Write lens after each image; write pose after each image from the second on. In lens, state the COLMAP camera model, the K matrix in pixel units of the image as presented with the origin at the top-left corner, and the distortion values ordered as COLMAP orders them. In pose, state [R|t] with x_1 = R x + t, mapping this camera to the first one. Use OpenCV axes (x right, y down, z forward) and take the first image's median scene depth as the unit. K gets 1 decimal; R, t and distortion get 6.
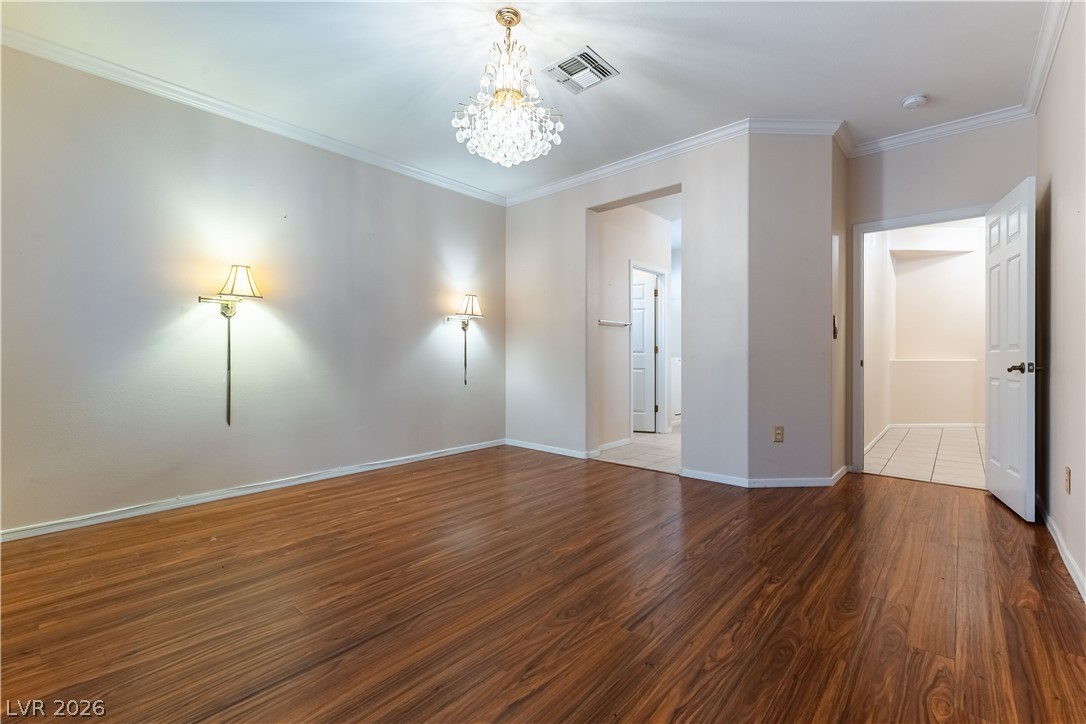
lens RADIAL K [[470.0, 0, 547.4], [0, 470.0, 361.1], [0, 0, 1]] dist [0.006190, -0.002848]
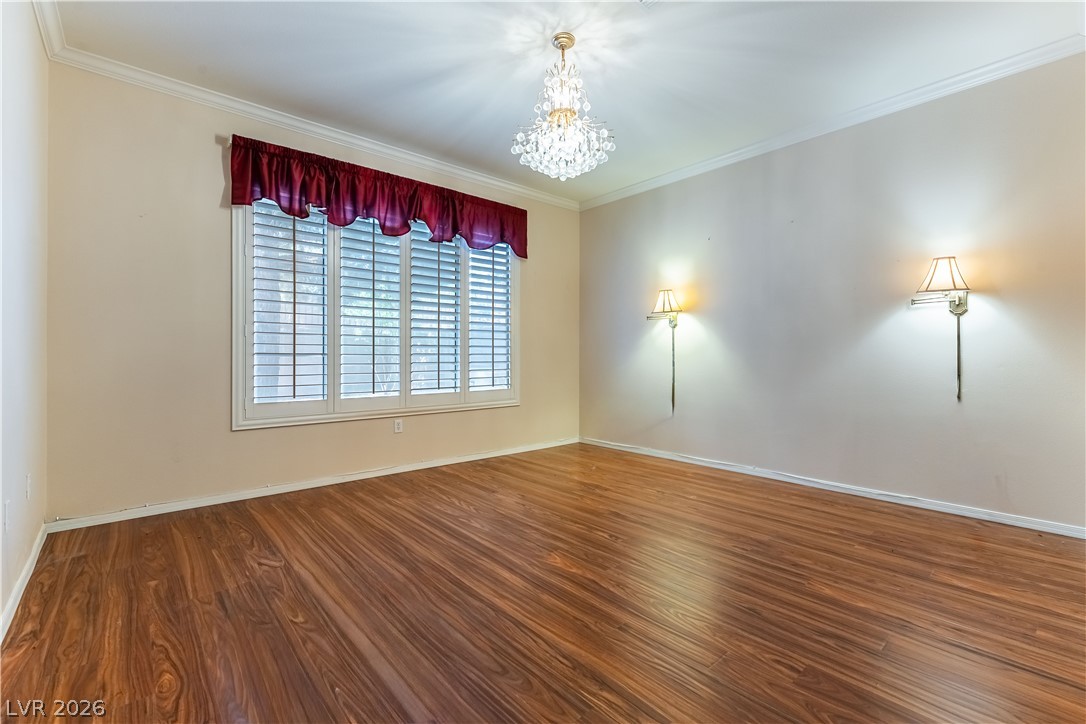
lens RADIAL K [[470.0, 0, 547.3], [0, 470.0, 356.1], [0, 0, 1]] dist [0.006190, -0.002848]
pose [[-0.122155, -0.001797, -0.992509, 0.784352], [-0.013084, 0.999914, -0.000200, -0.007962], [0.992425, 0.012962, -0.122168, 0.865927]]
